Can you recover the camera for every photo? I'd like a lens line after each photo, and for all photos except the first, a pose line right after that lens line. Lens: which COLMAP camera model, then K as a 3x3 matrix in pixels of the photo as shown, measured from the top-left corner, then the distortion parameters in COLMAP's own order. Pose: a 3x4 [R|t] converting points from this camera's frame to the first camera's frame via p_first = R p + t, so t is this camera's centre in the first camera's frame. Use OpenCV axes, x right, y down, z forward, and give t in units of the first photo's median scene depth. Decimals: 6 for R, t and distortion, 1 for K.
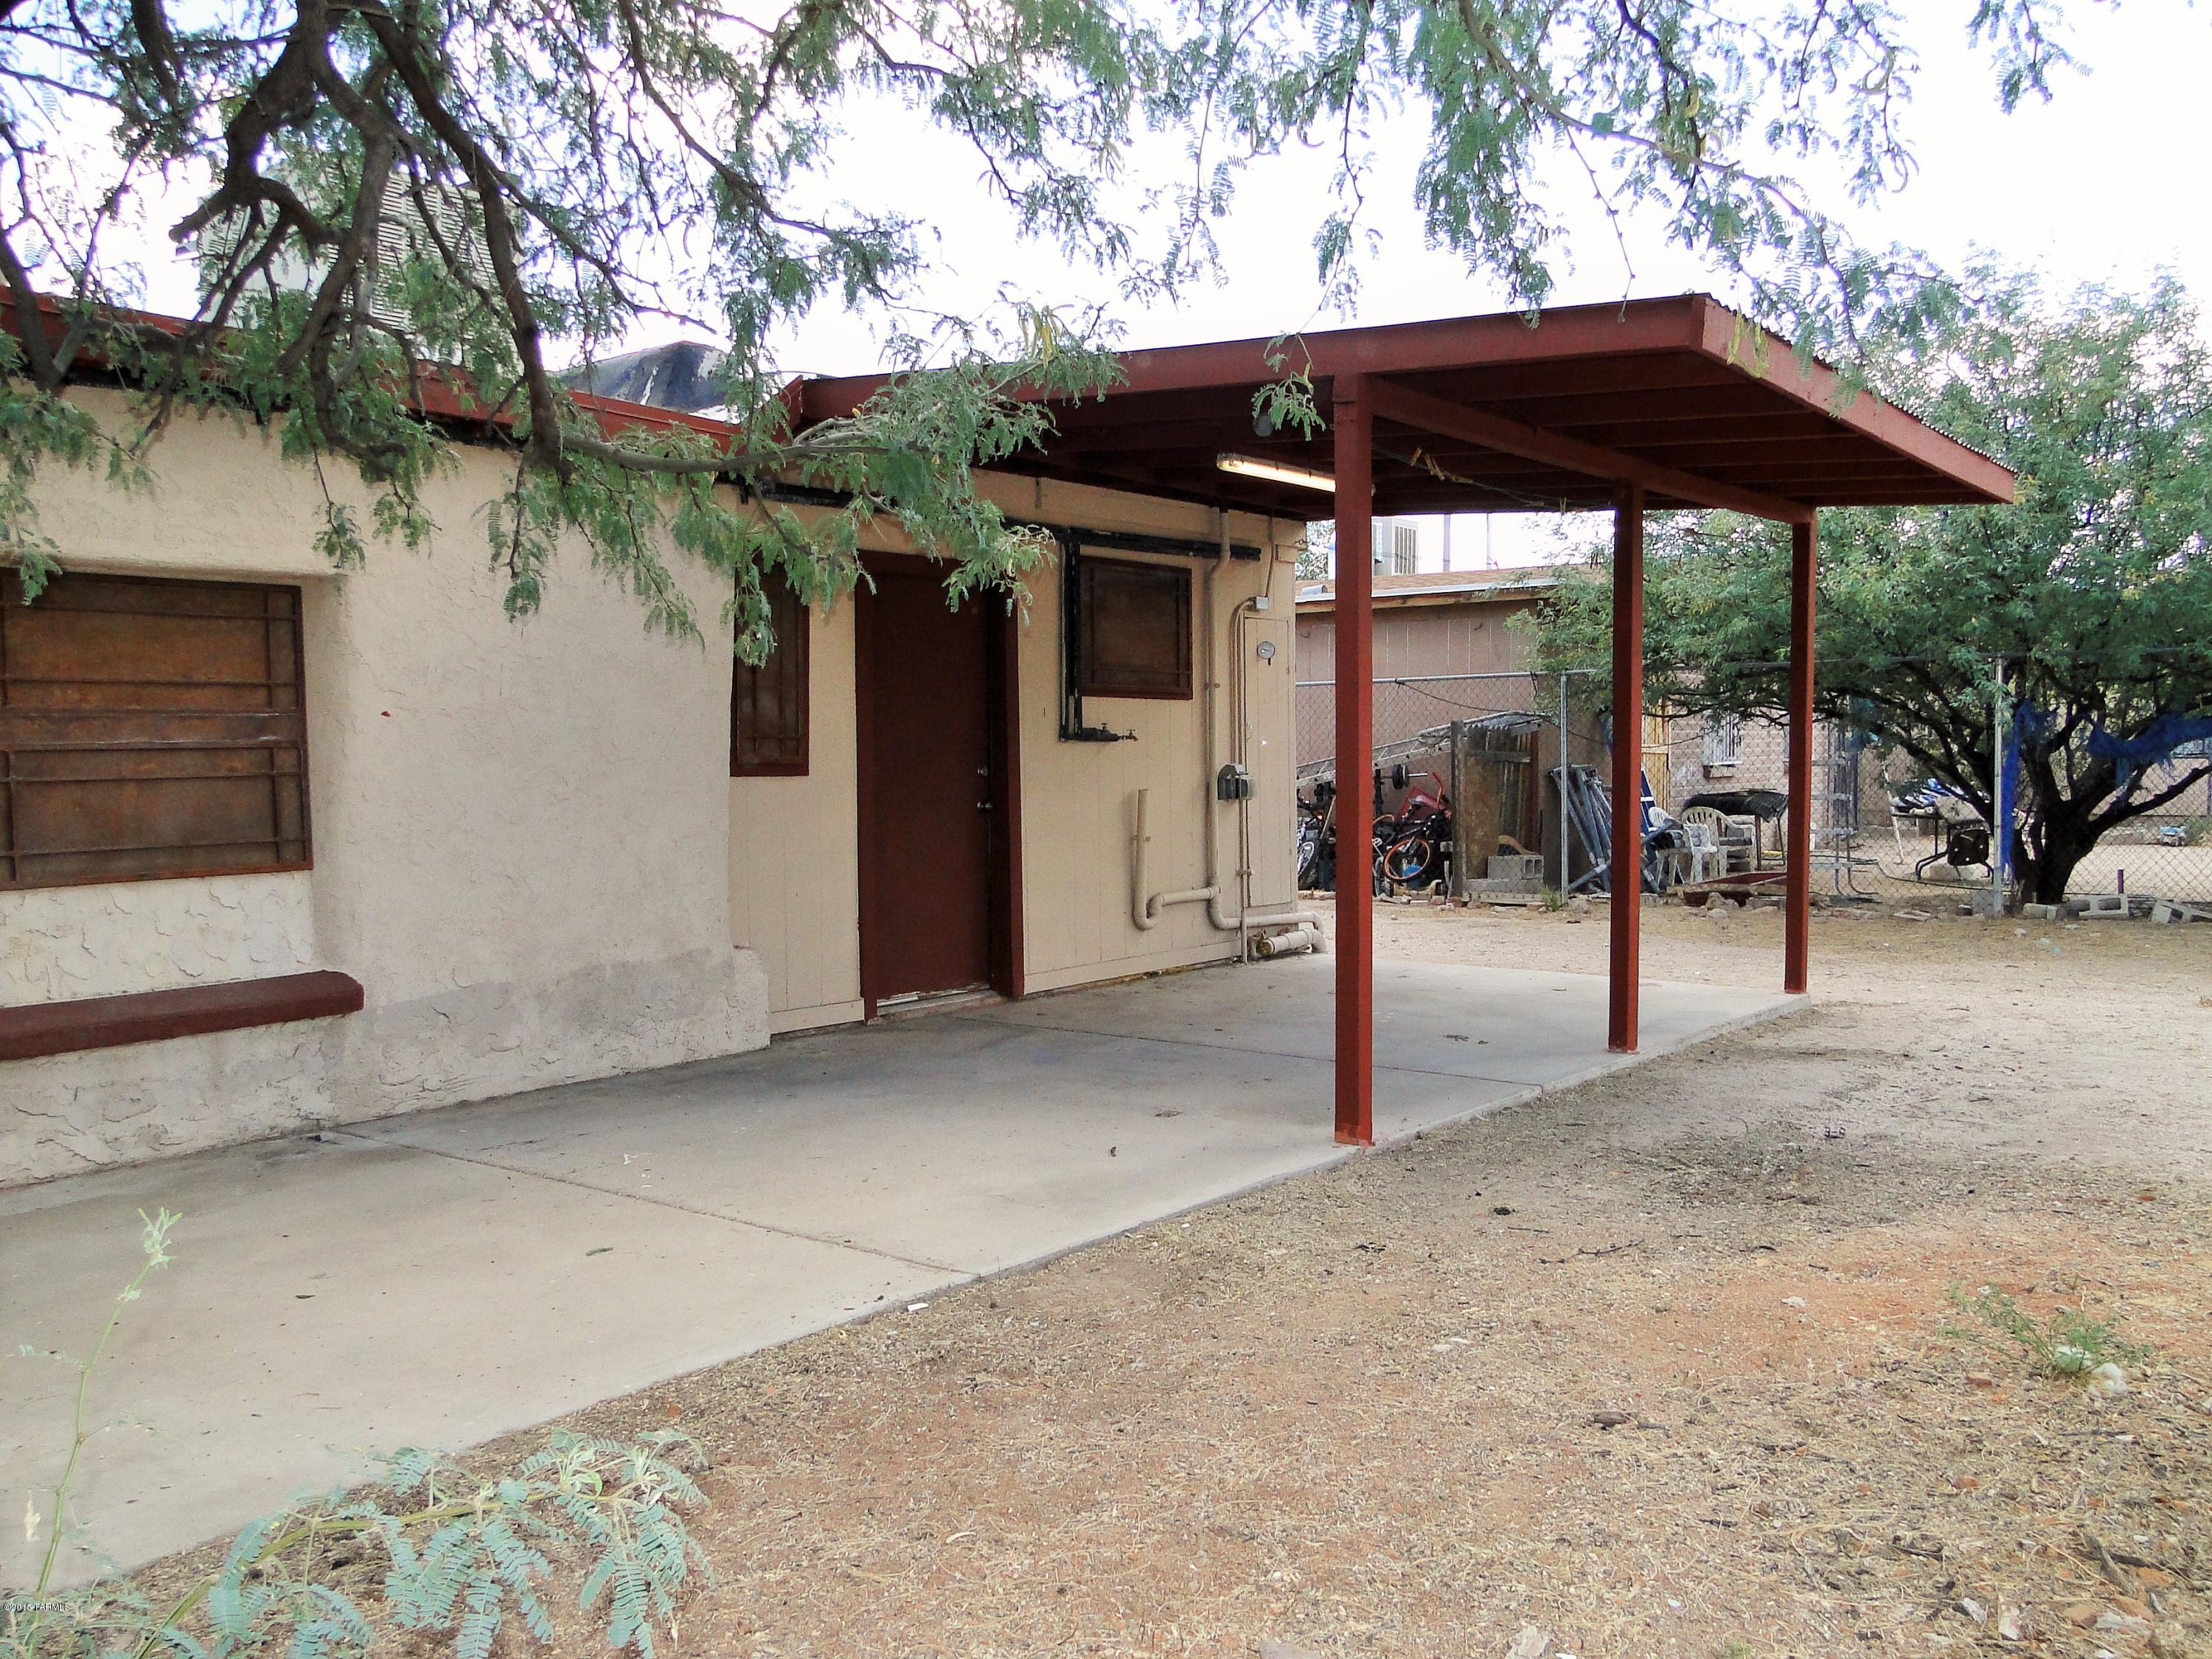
lens RADIAL K [[1858.0, 0, 1101.8], [0, 1858.0, 851.4], [0, 0, 1]] dist [0.002451, -0.012541]
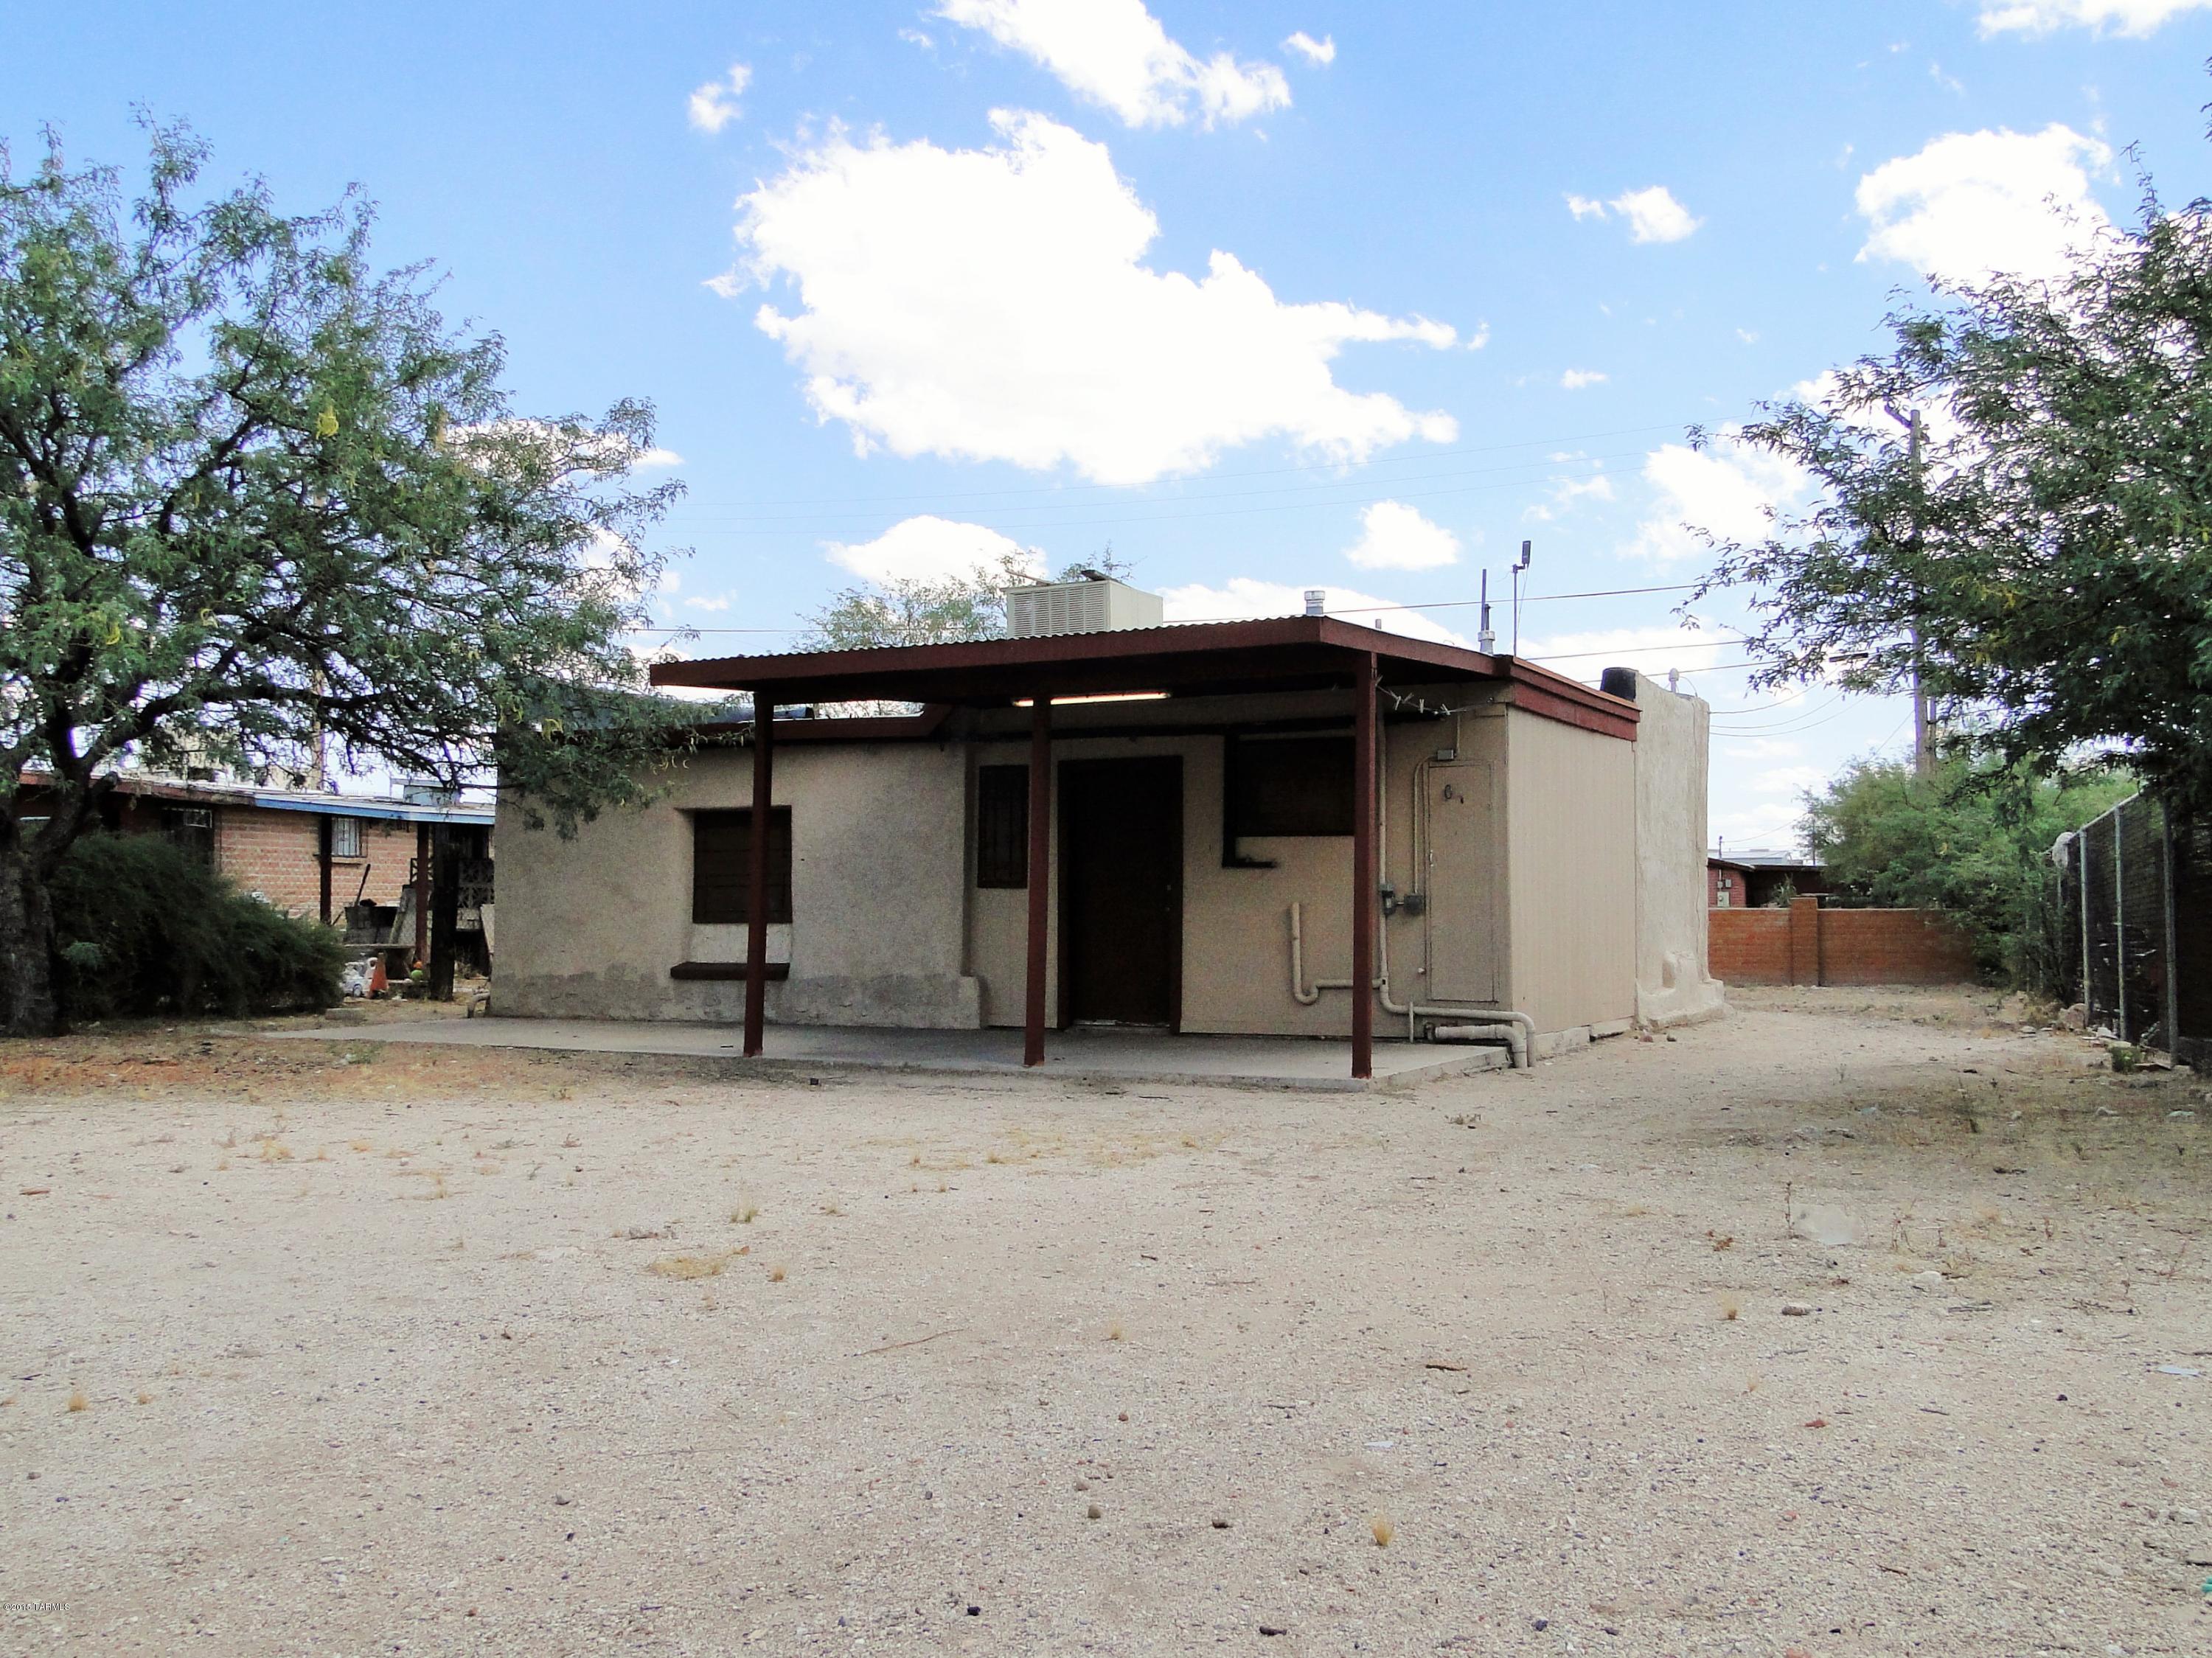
lens RADIAL K [[1861.7, 0, 1105.9], [0, 1861.7, 834.7], [0, 0, 1]] dist [0.003580, -0.008143]
pose [[0.207457, -0.020286, -0.978034, 1.785854], [-0.051880, 0.998150, -0.031708, -0.042381], [0.976867, 0.057318, 0.206021, 0.750842]]
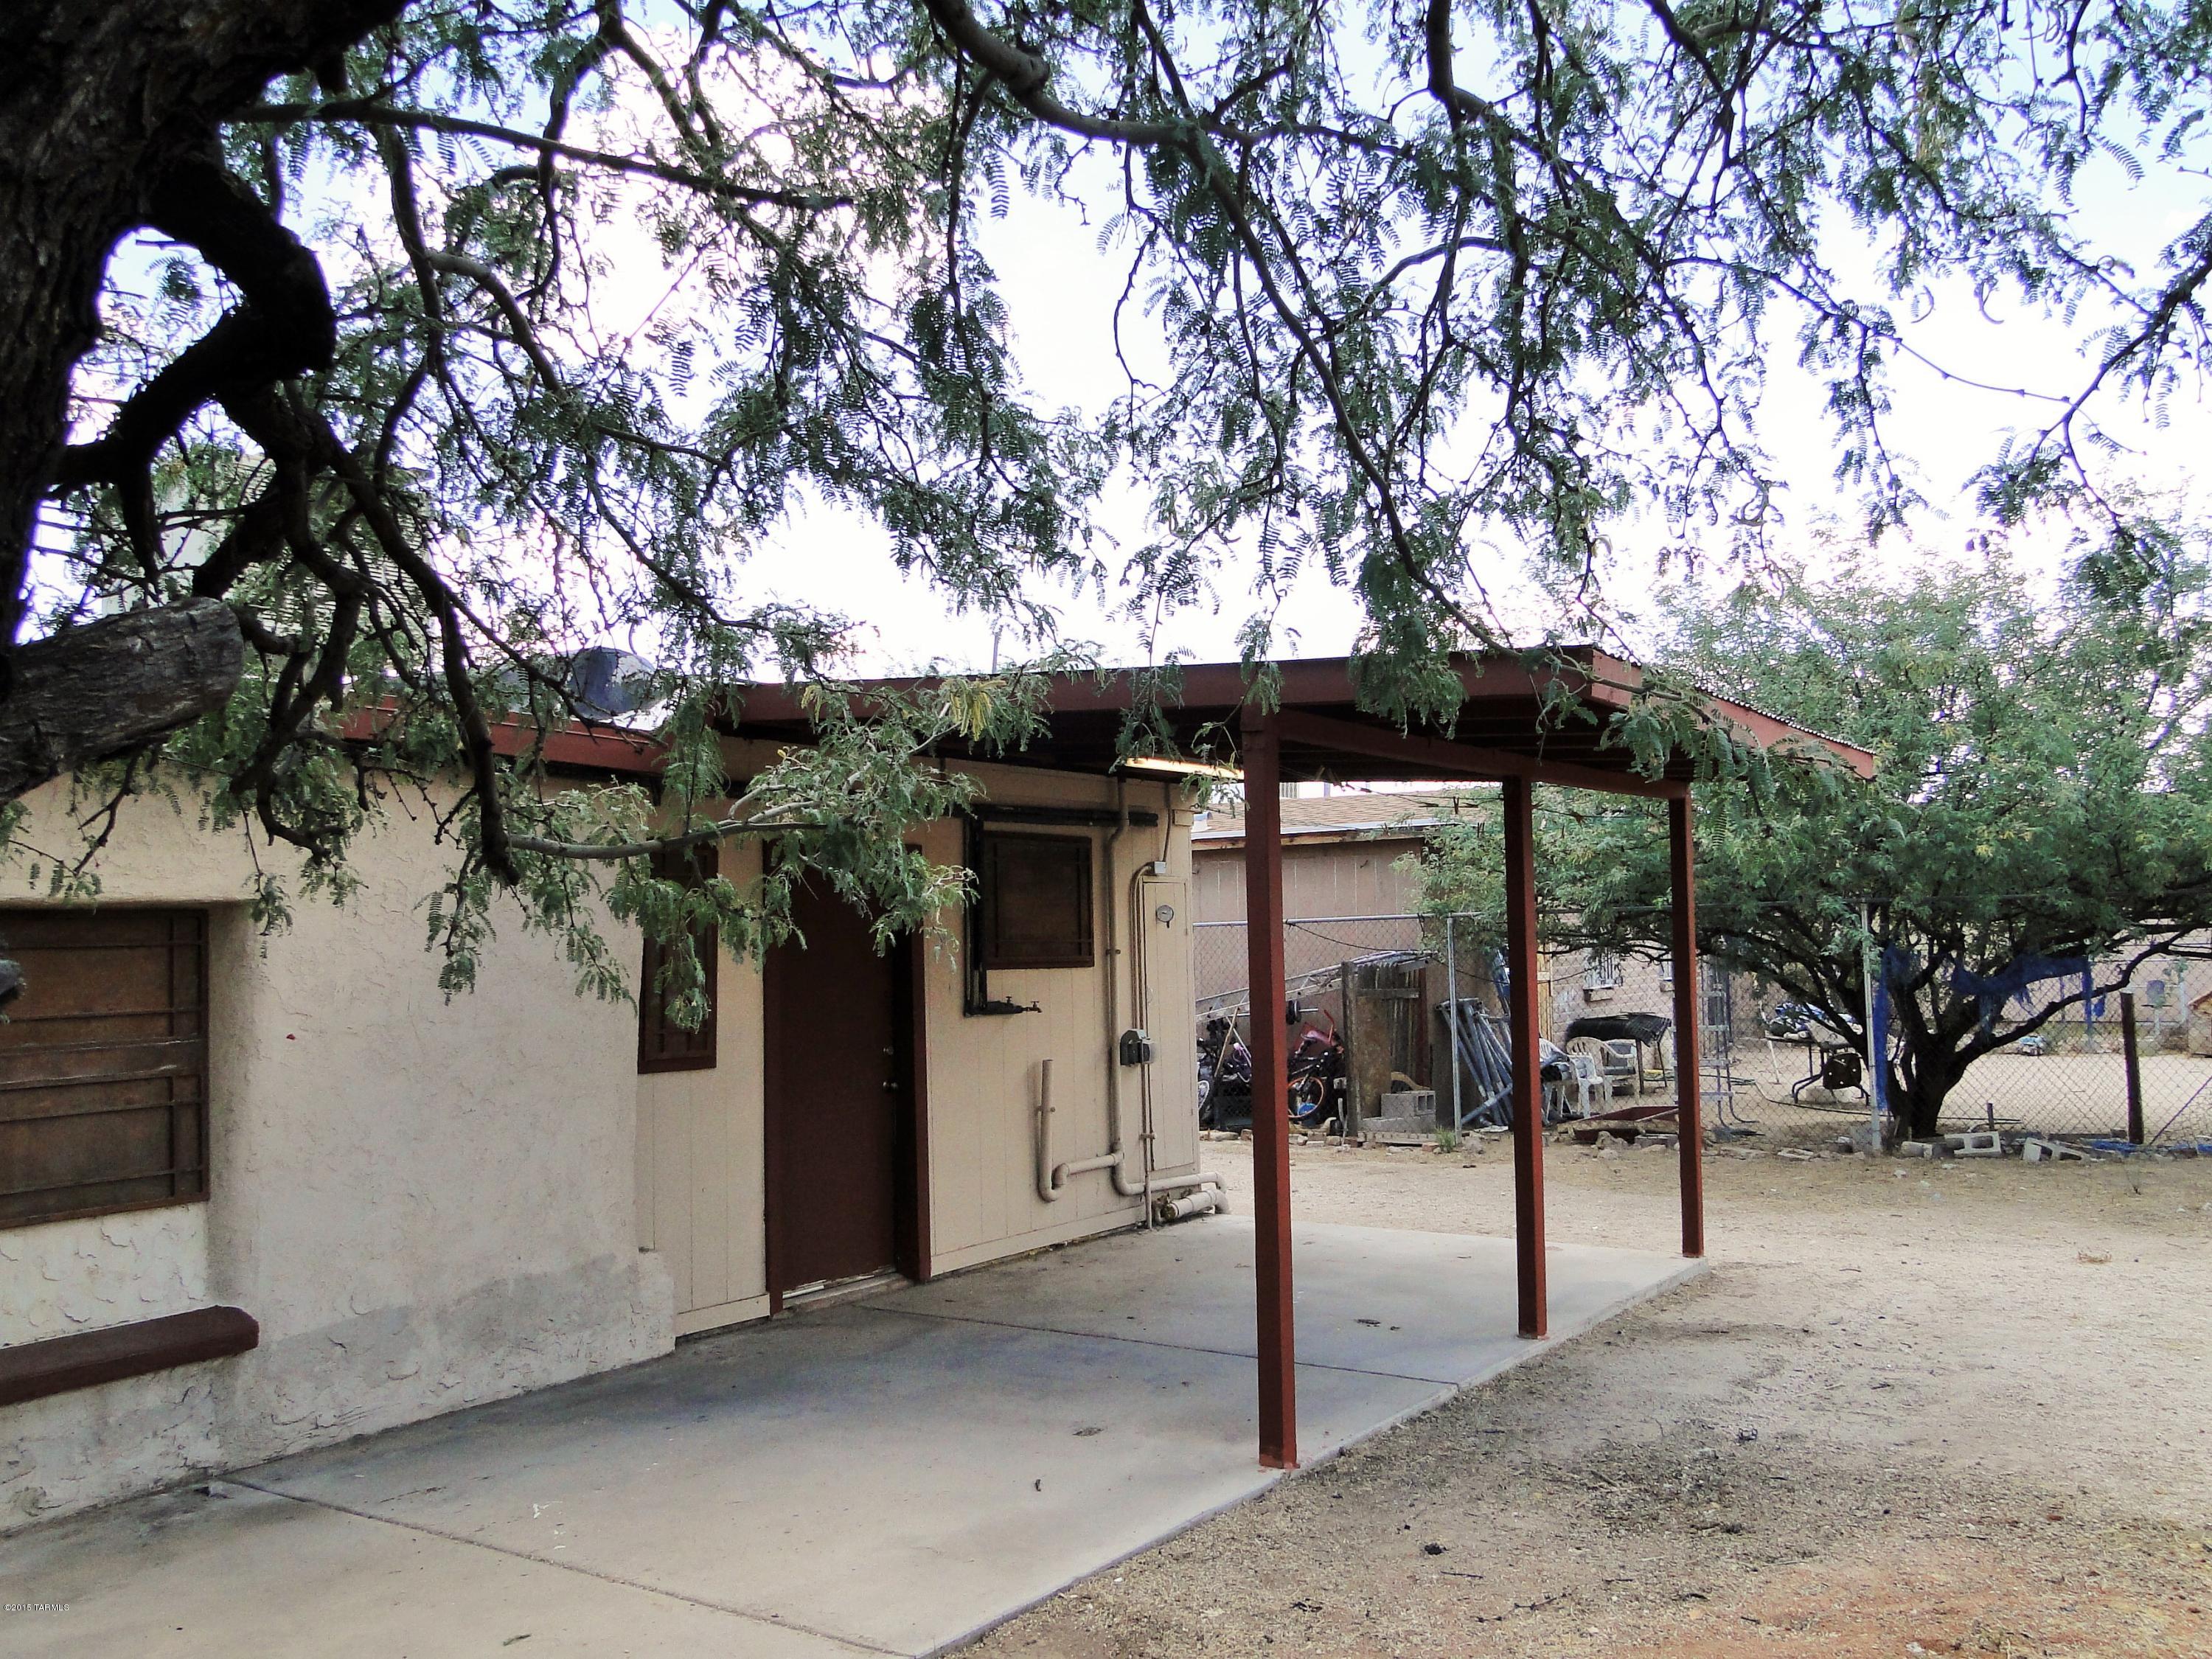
lens RADIAL K [[1861.8, 0, 1105.9], [0, 1861.8, 835.2], [0, 0, 1]] dist [0.003580, -0.008143]
pose [[0.997697, -0.006899, 0.067470, -0.017242], [0.014359, 0.993748, -0.110716, -0.055304], [-0.066284, 0.111430, 0.991559, -0.016534]]
